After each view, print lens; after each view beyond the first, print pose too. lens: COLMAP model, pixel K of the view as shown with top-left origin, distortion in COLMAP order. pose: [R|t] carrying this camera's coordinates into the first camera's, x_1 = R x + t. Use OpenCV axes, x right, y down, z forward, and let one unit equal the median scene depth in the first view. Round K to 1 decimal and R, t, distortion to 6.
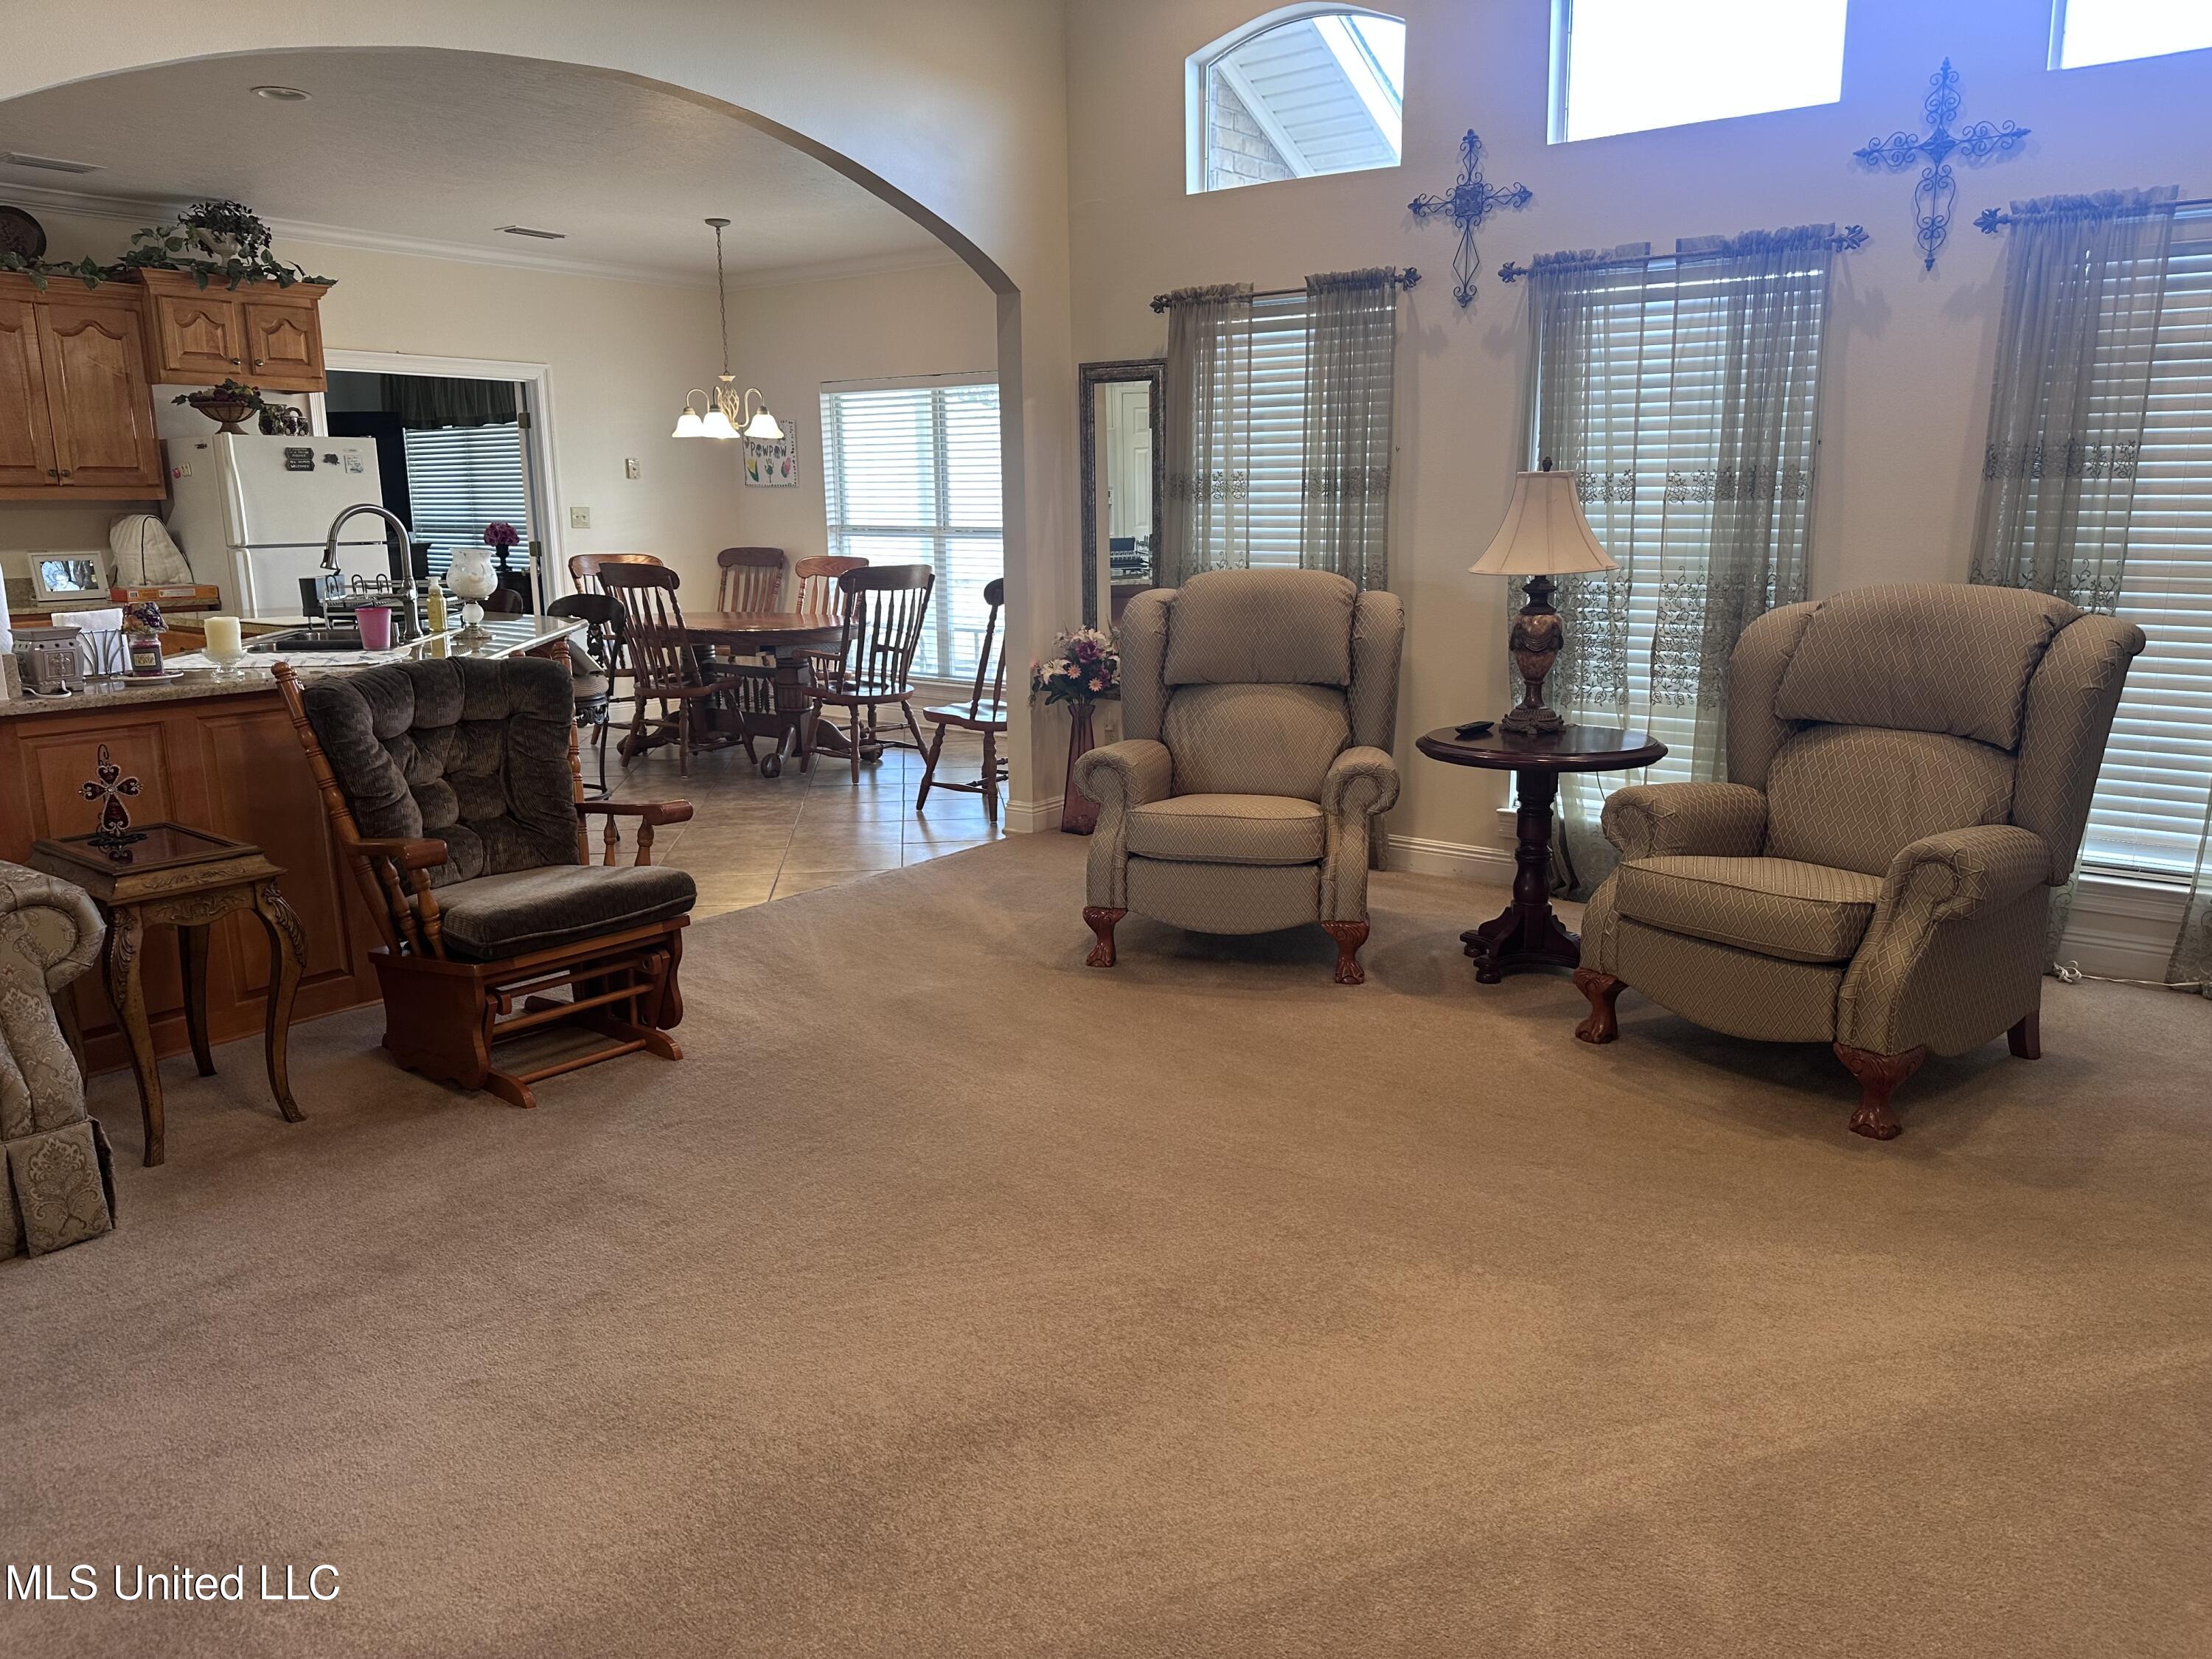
lens RADIAL K [[1566.7, 0, 1126.8], [0, 1566.7, 826.9], [0, 0, 1]] dist [0.099777, -0.118189]
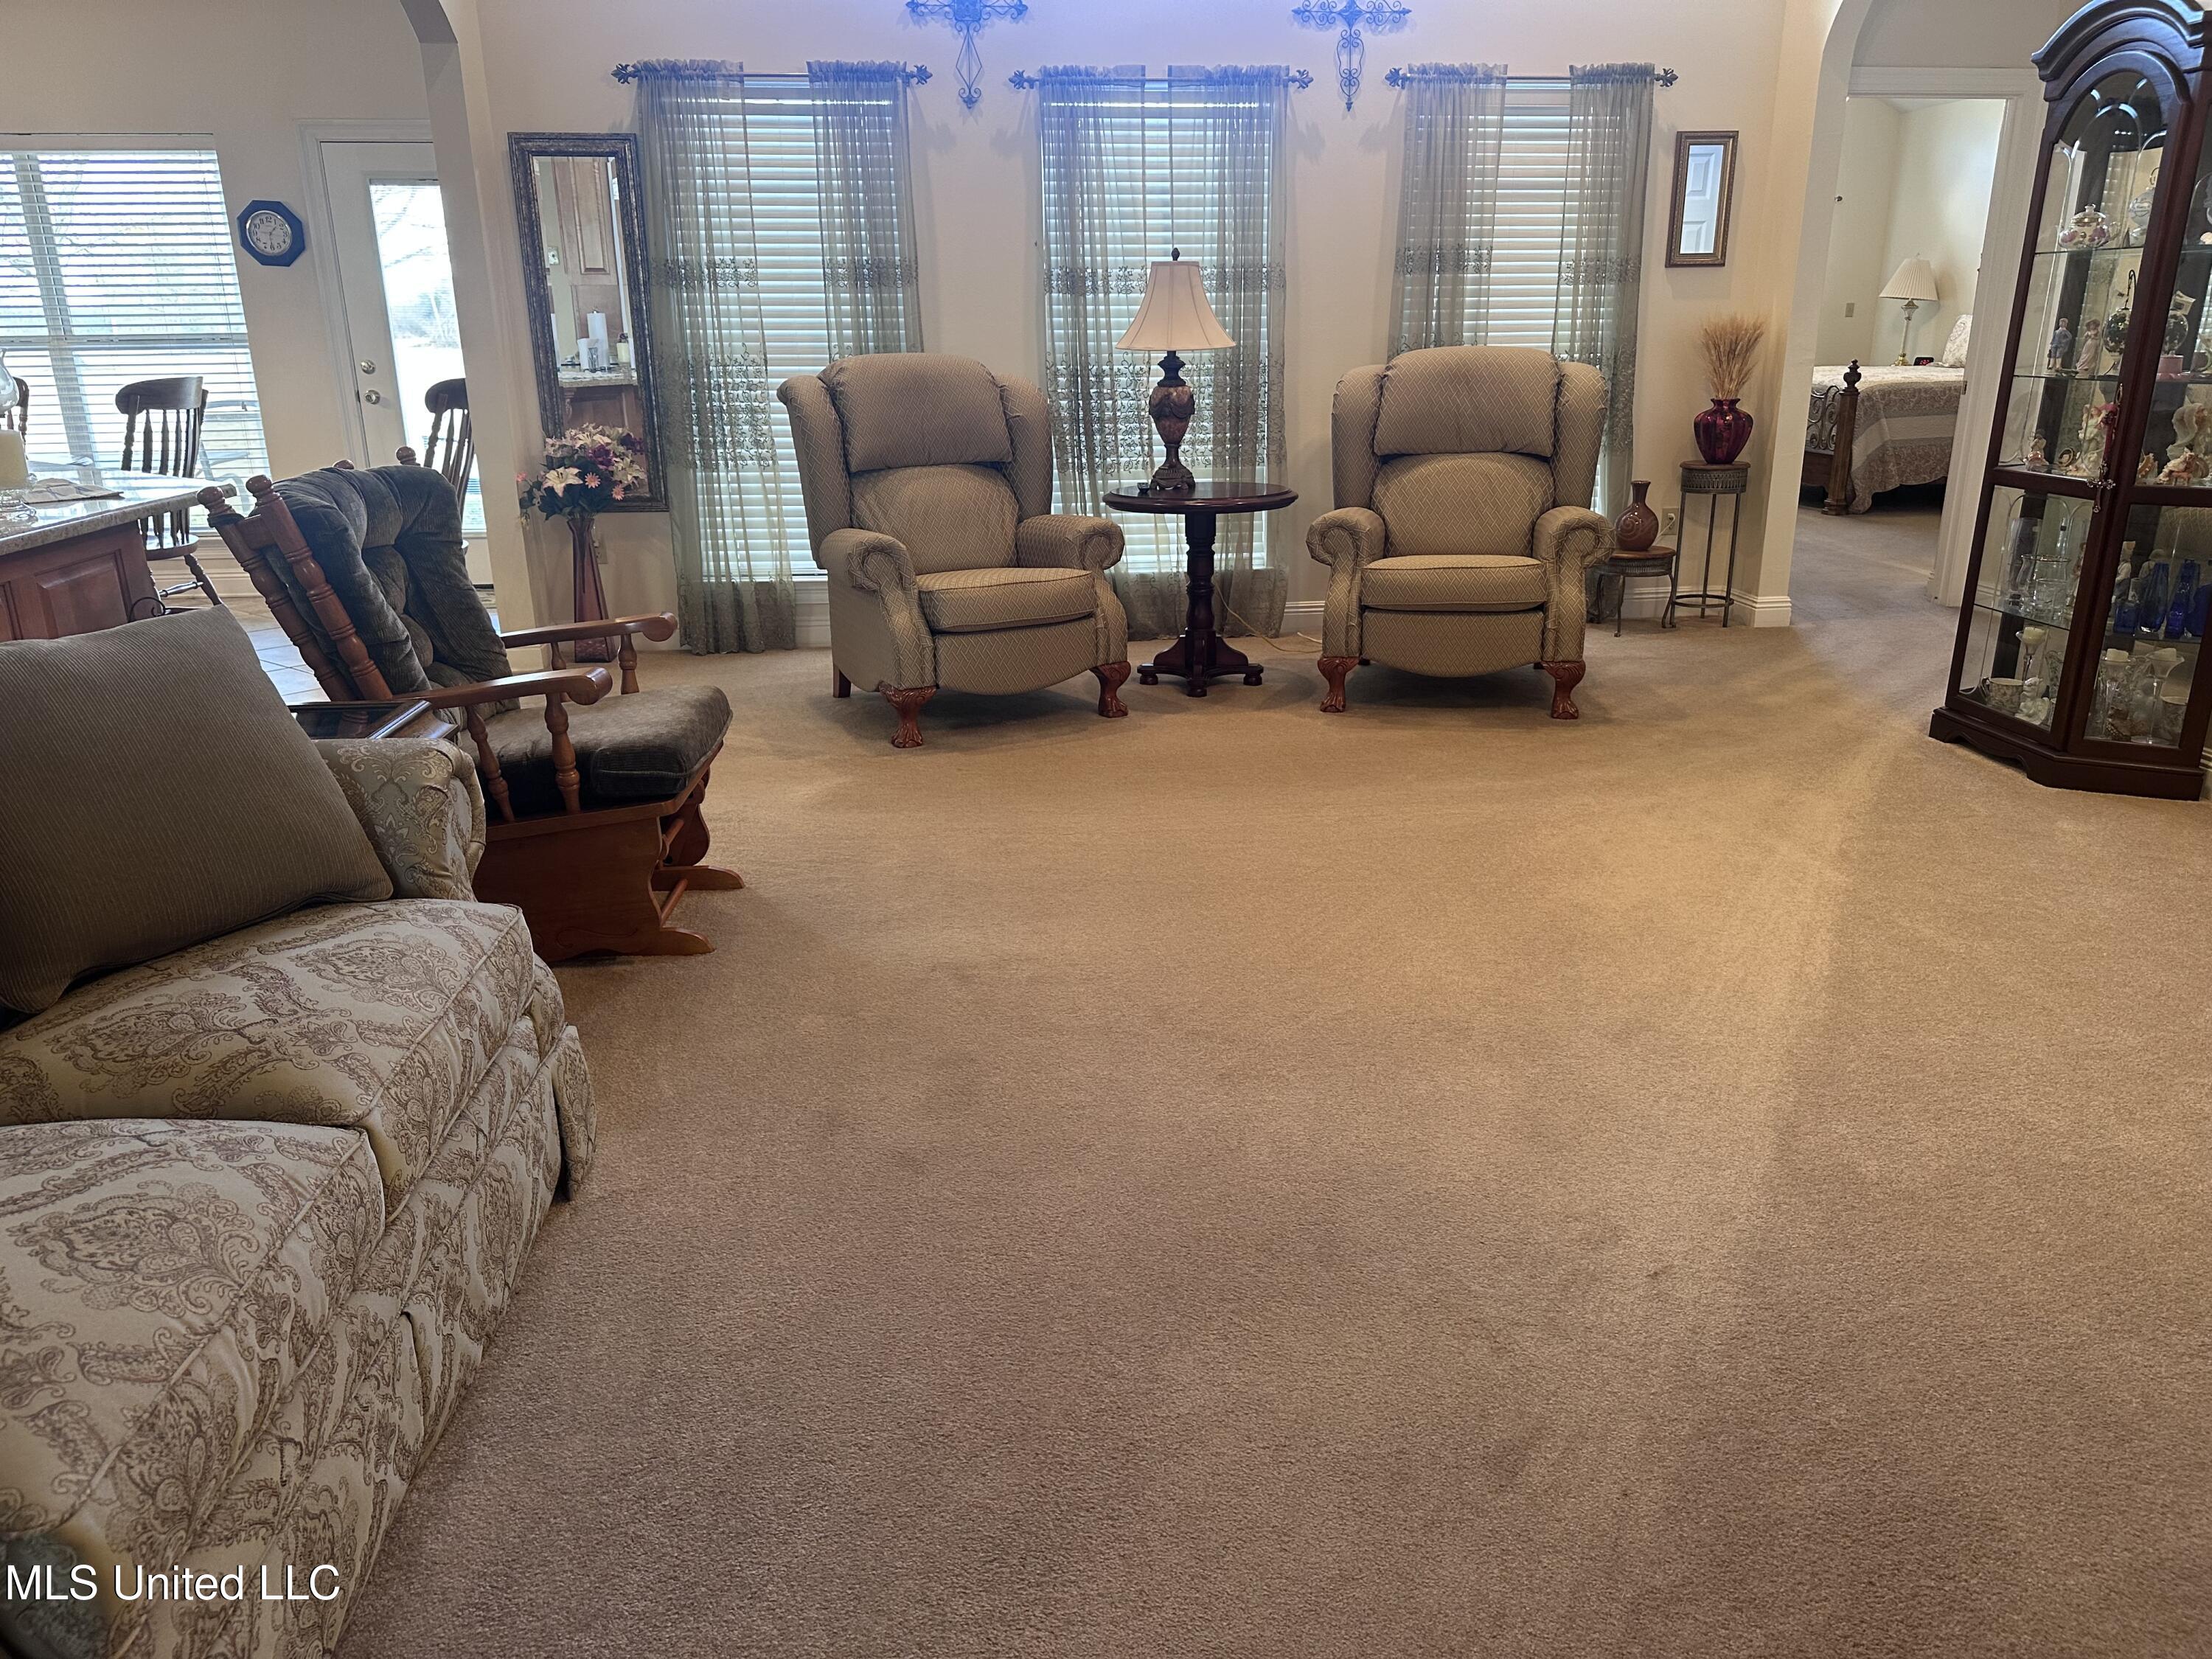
lens RADIAL K [[1562.8, 0, 1117.3], [0, 1562.8, 822.8], [0, 0, 1]] dist [0.061250, -0.054961]
pose [[0.723997, -0.212520, 0.656250, -0.593833], [0.148573, 0.977071, 0.152505, 0.001009], [-0.673613, -0.012912, 0.738971, 0.142311]]
